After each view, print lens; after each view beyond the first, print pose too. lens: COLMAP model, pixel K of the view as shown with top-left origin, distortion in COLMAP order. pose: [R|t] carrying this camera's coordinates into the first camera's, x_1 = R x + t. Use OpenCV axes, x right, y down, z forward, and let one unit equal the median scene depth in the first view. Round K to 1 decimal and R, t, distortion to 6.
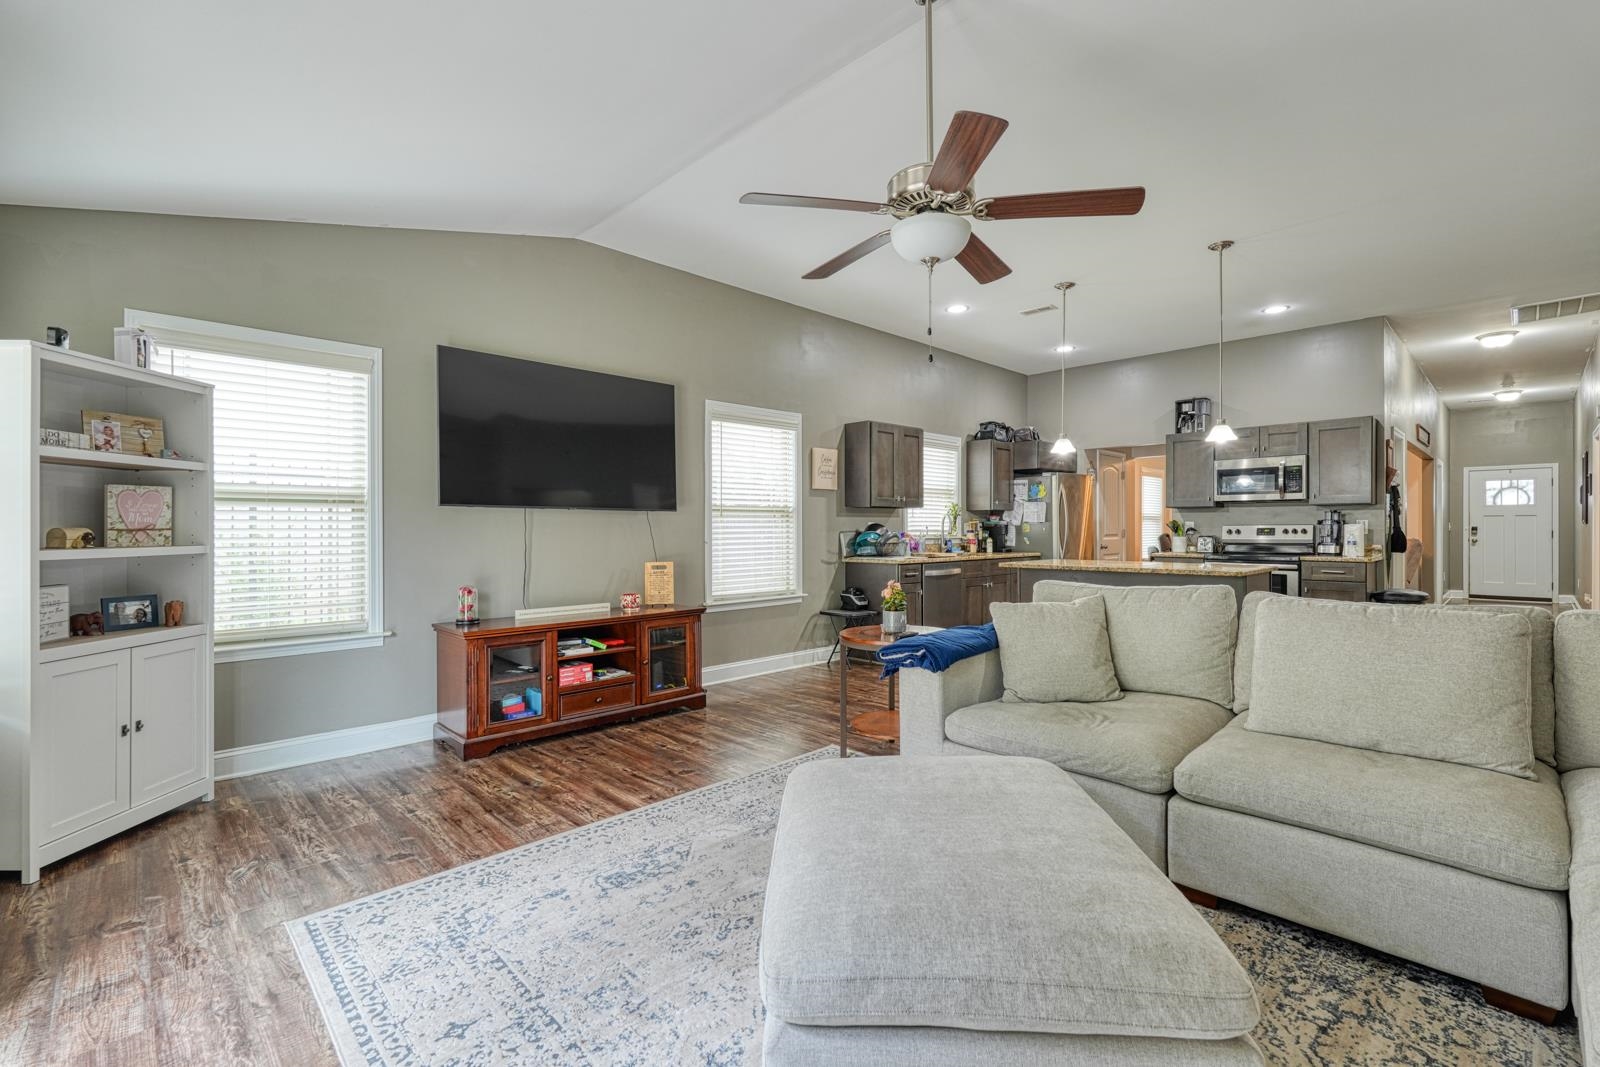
lens RADIAL K [[697.4, 0, 794.6], [0, 697.4, 529.9], [0, 0, 1]] dist [0.005391, 0.000908]
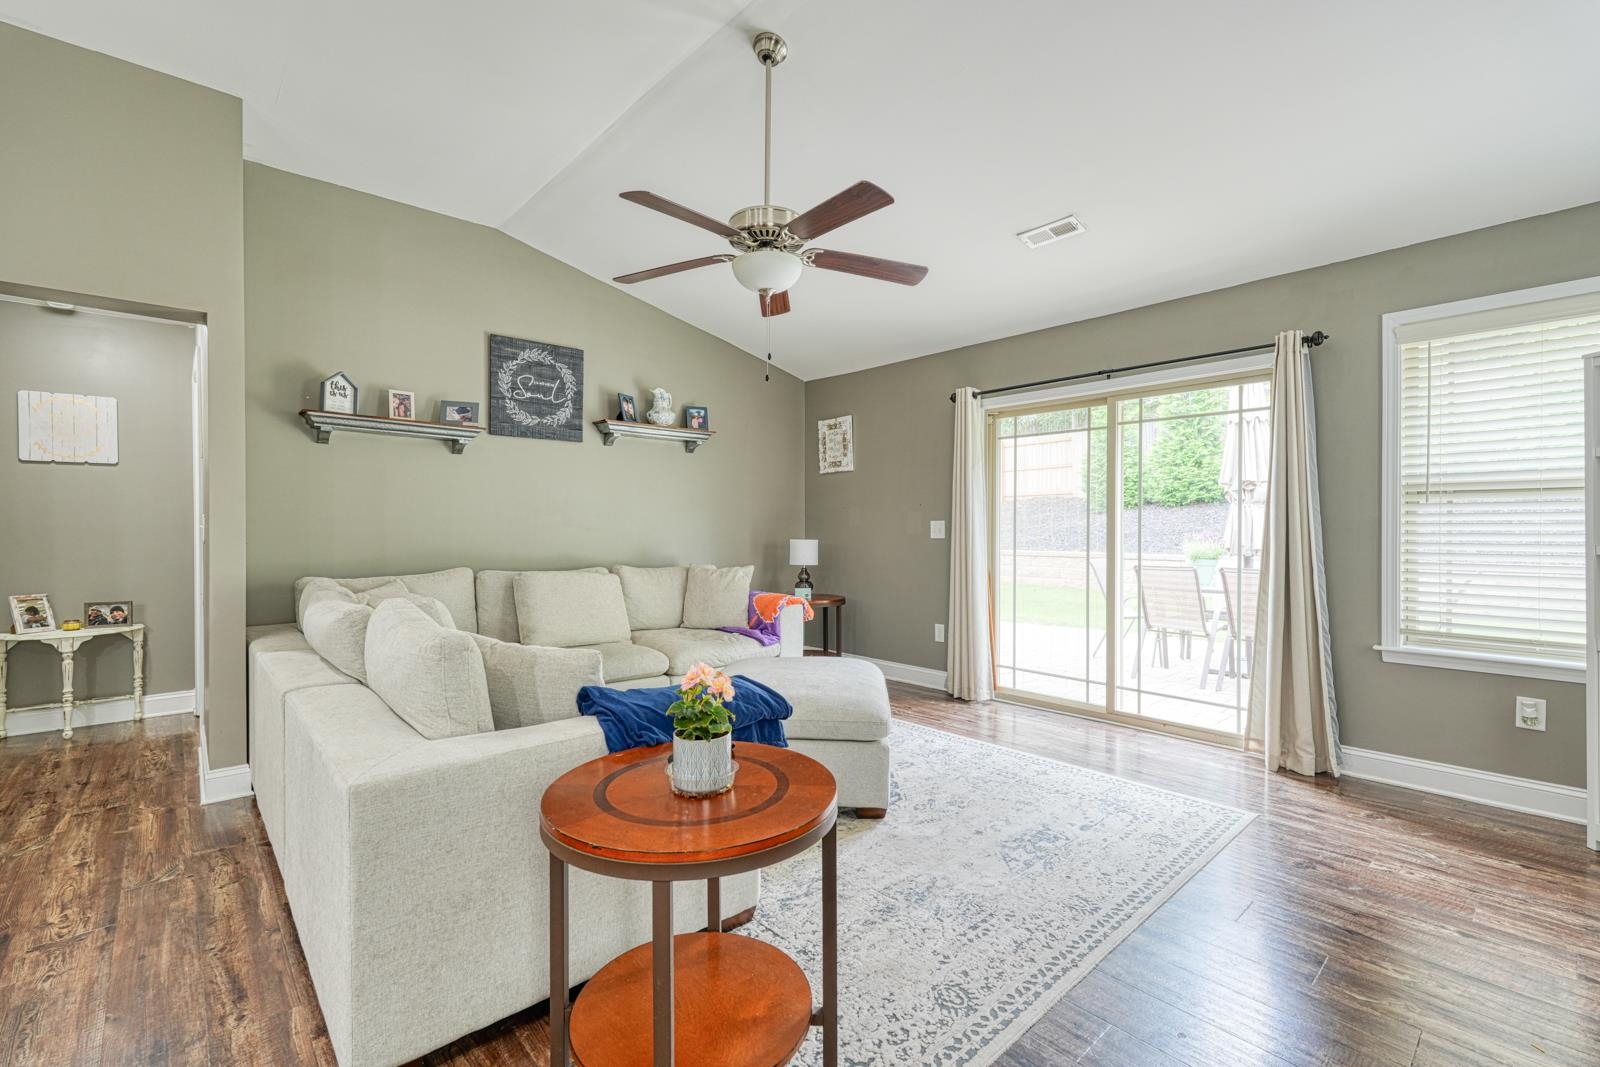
lens RADIAL K [[697.4, 0, 796.4], [0, 697.4, 533.8], [0, 0, 1]] dist [0.005391, 0.000908]
pose [[-0.999502, 0.007898, 0.030567, 0.053206], [0.008322, 0.999871, 0.013769, -0.005892], [-0.030454, 0.014016, -0.999438, 0.980182]]
